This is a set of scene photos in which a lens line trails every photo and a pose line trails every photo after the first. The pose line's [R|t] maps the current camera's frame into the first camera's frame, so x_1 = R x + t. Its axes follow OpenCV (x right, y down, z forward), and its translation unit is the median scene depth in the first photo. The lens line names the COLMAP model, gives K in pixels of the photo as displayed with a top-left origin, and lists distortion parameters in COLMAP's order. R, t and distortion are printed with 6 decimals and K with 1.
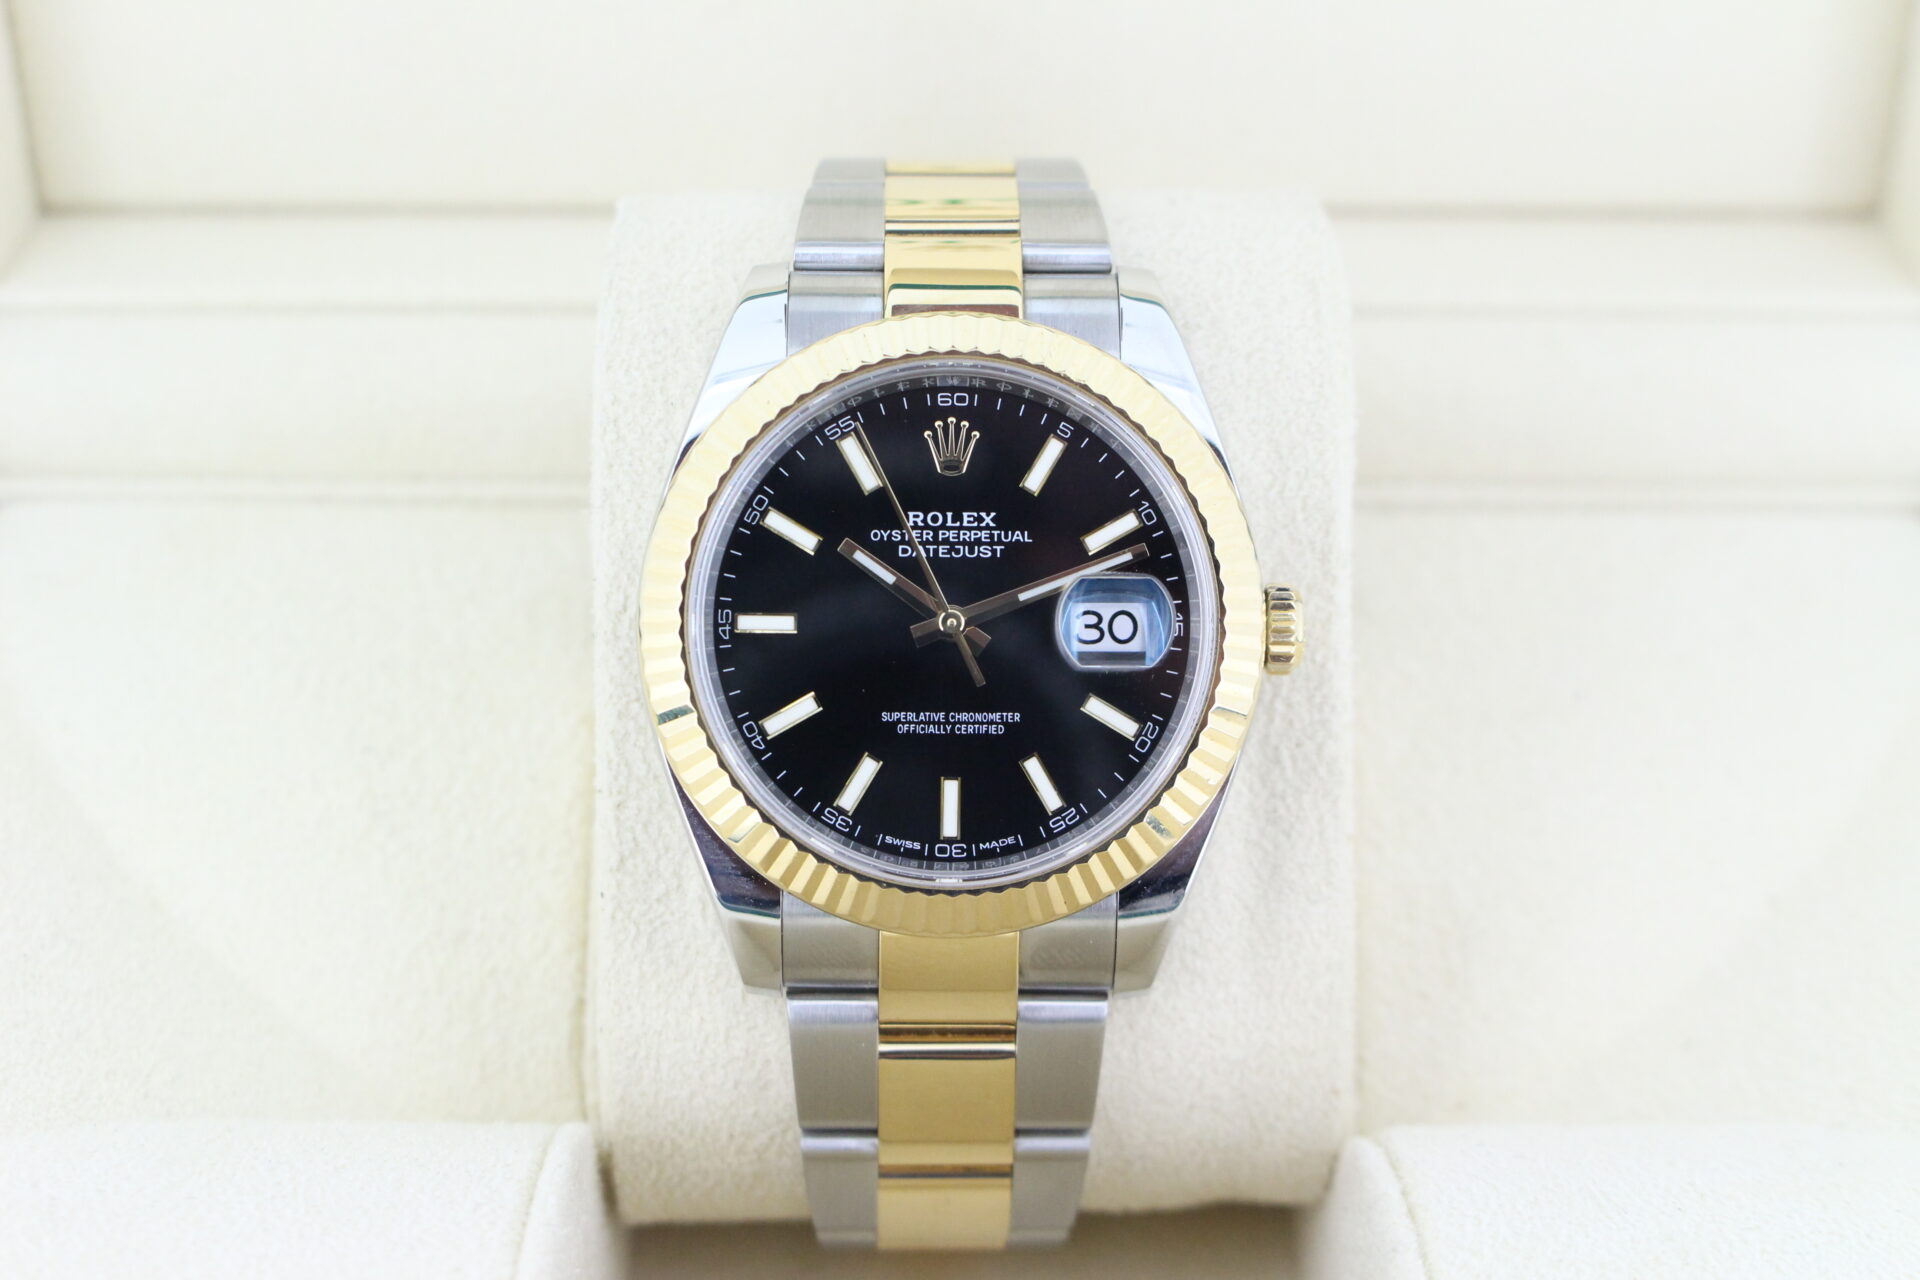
lens RADIAL K [[3339.5, 0, 963.0], [0, 3339.5, 656.2], [0, 0, 1]] dist [-0.154254, 0.000000]
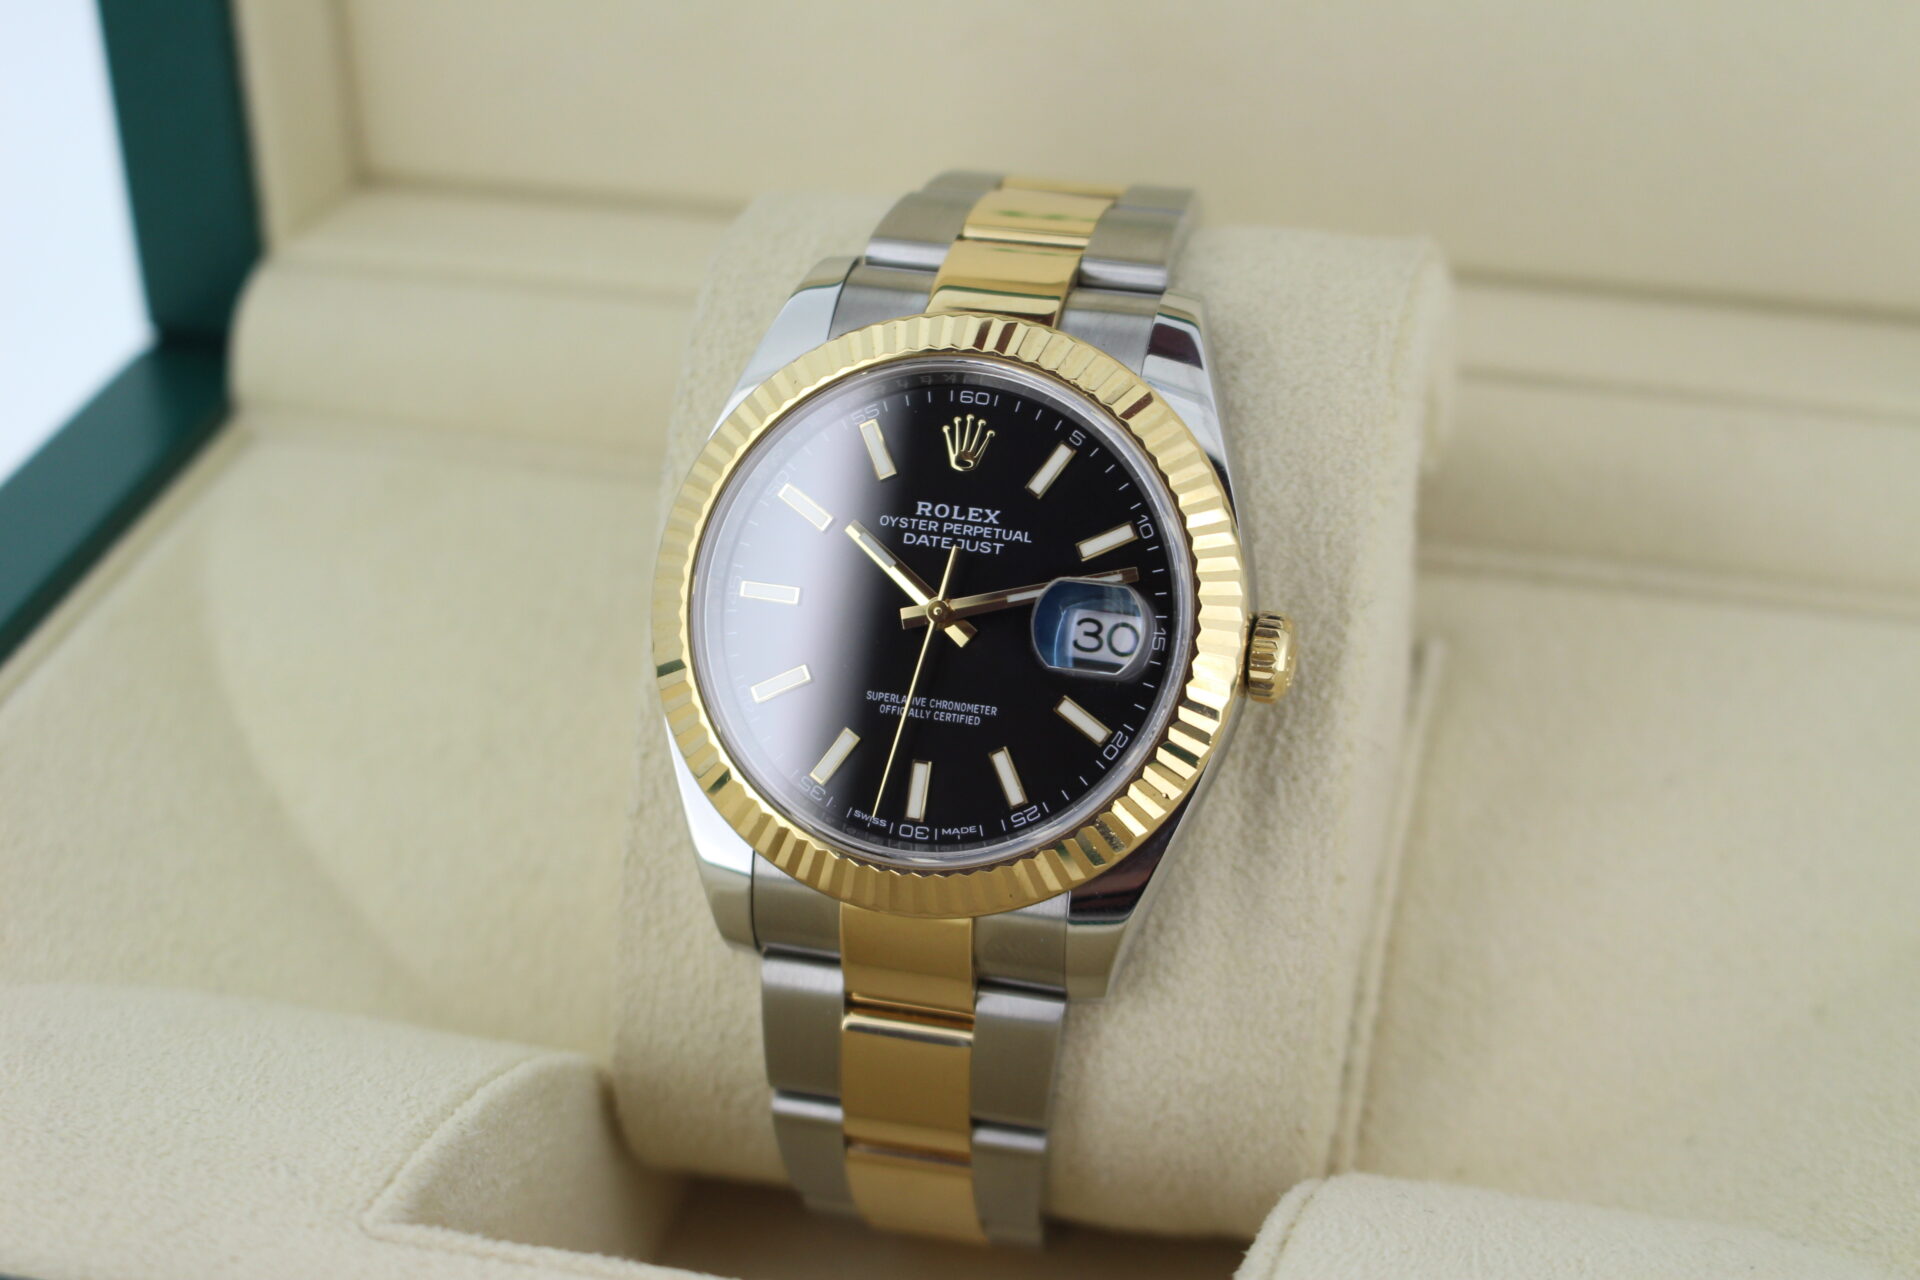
lens RADIAL K [[3339.5, 0, 959.7], [0, 3339.5, 634.1], [0, 0, 1]] dist [-0.154254, 0.000000]
pose [[0.966447, 0.112765, -0.230792, 0.238493], [-0.121547, 0.992292, -0.024148, 0.020787], [0.226290, 0.051390, 0.972703, 0.001272]]
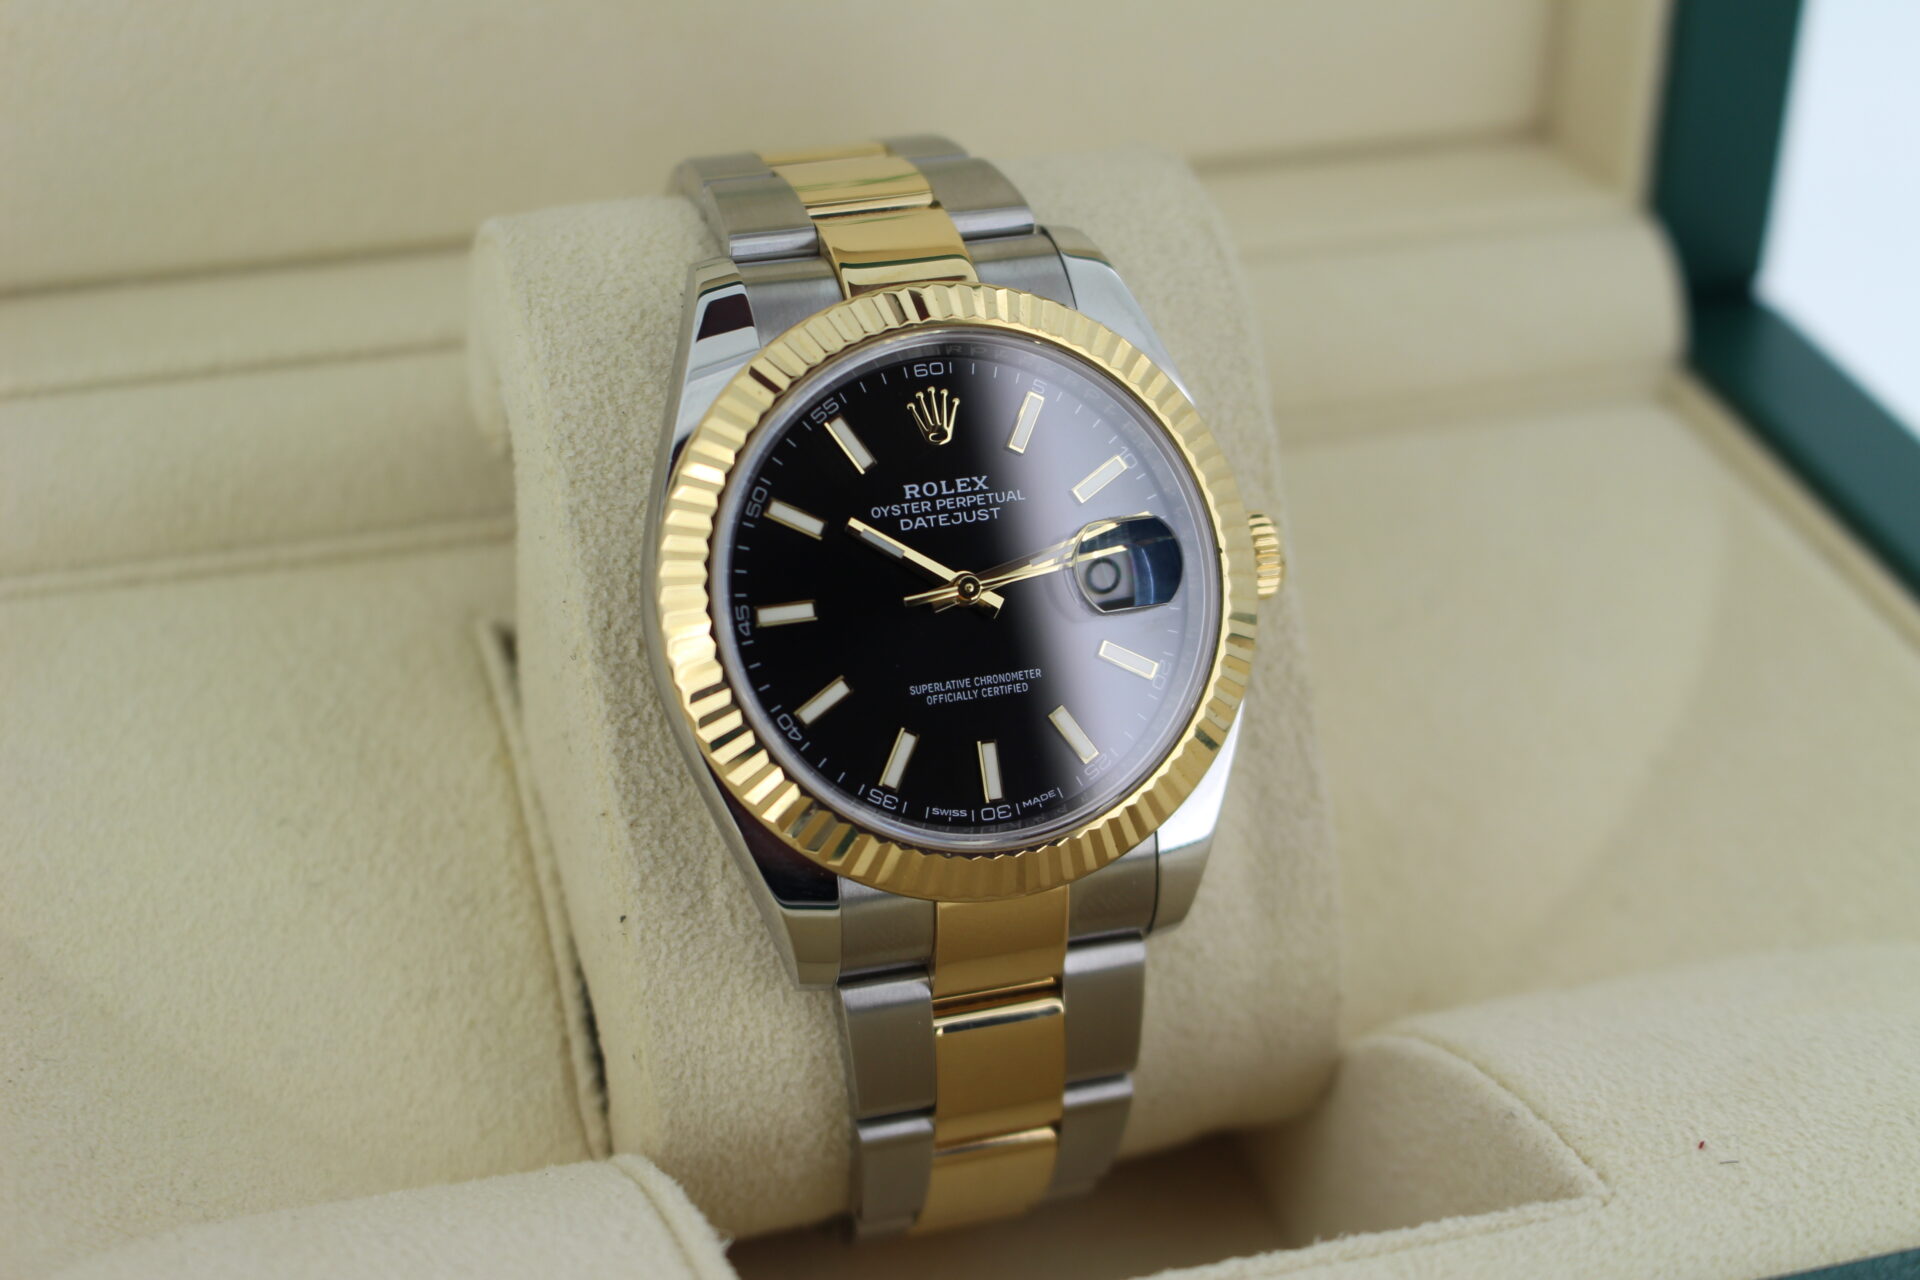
lens RADIAL K [[3339.5, 0, 955.5], [0, 3339.5, 642.9], [0, 0, 1]] dist [-0.154254, 0.000000]
pose [[0.958110, -0.136352, 0.251860, -0.260036], [0.142228, 0.989820, -0.005186, 0.010951], [-0.248589, 0.040791, 0.967750, 0.027815]]
